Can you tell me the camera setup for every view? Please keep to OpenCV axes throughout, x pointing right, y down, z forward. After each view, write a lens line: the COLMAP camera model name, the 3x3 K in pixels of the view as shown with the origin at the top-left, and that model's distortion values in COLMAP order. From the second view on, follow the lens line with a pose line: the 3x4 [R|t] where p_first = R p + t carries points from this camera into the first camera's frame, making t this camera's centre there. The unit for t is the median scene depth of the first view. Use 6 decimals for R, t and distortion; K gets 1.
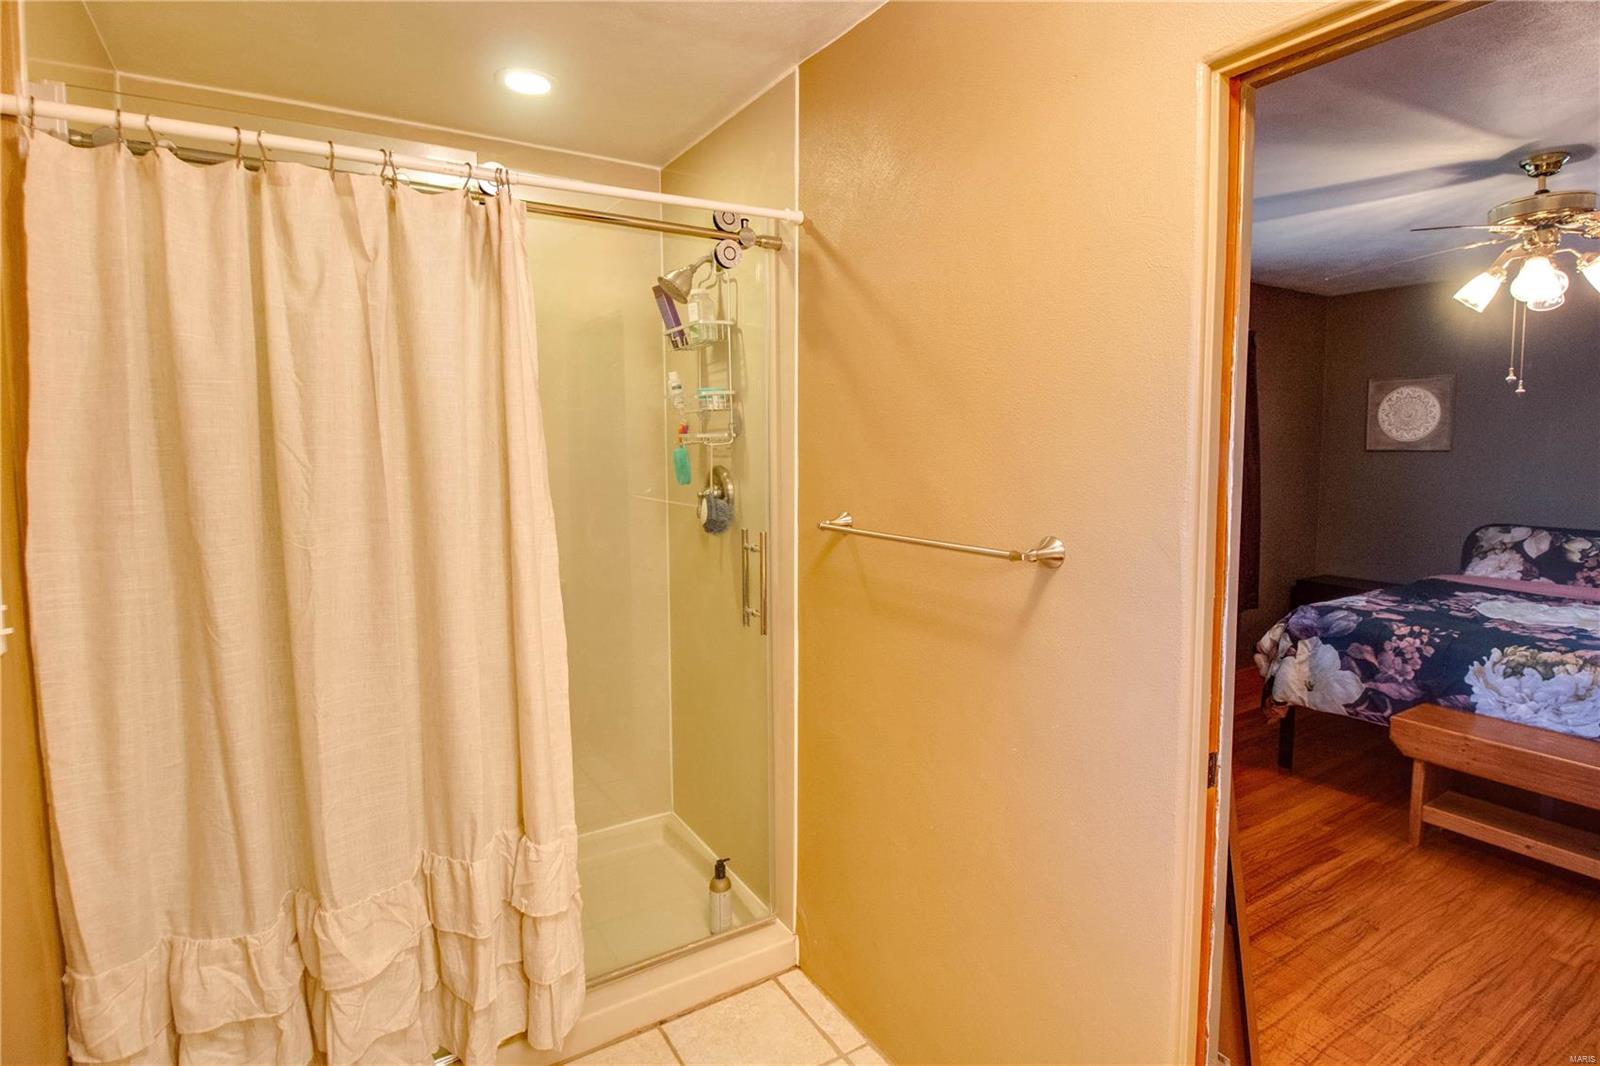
lens RADIAL K [[785.3, 0, 840.1], [0, 785.3, 511.0], [0, 0, 1]] dist [-0.001144, -0.010835]
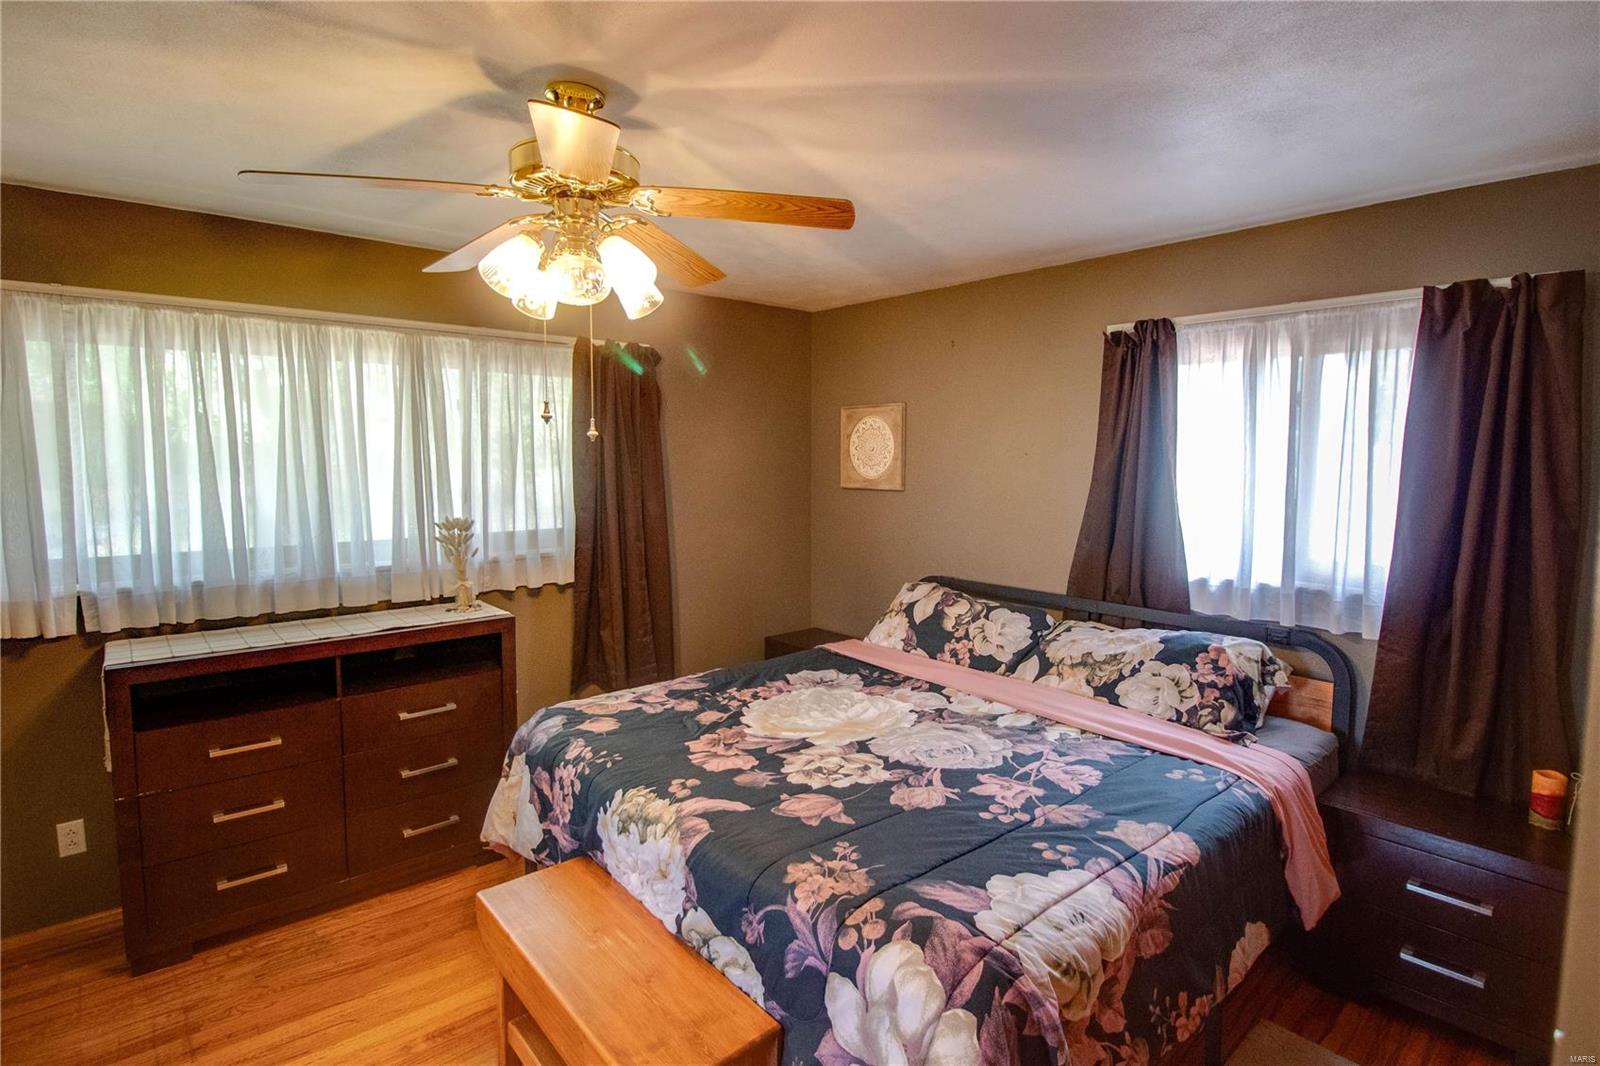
lens RADIAL K [[758.8, 0, 818.7], [0, 758.8, 509.9], [0, 0, 1]] dist [0.002063, -0.009245]
pose [[0.989896, -0.004518, 0.141725, 0.675497], [0.007139, 0.999813, -0.017986, -0.048586], [-0.141617, 0.018816, 0.989743, 0.205821]]
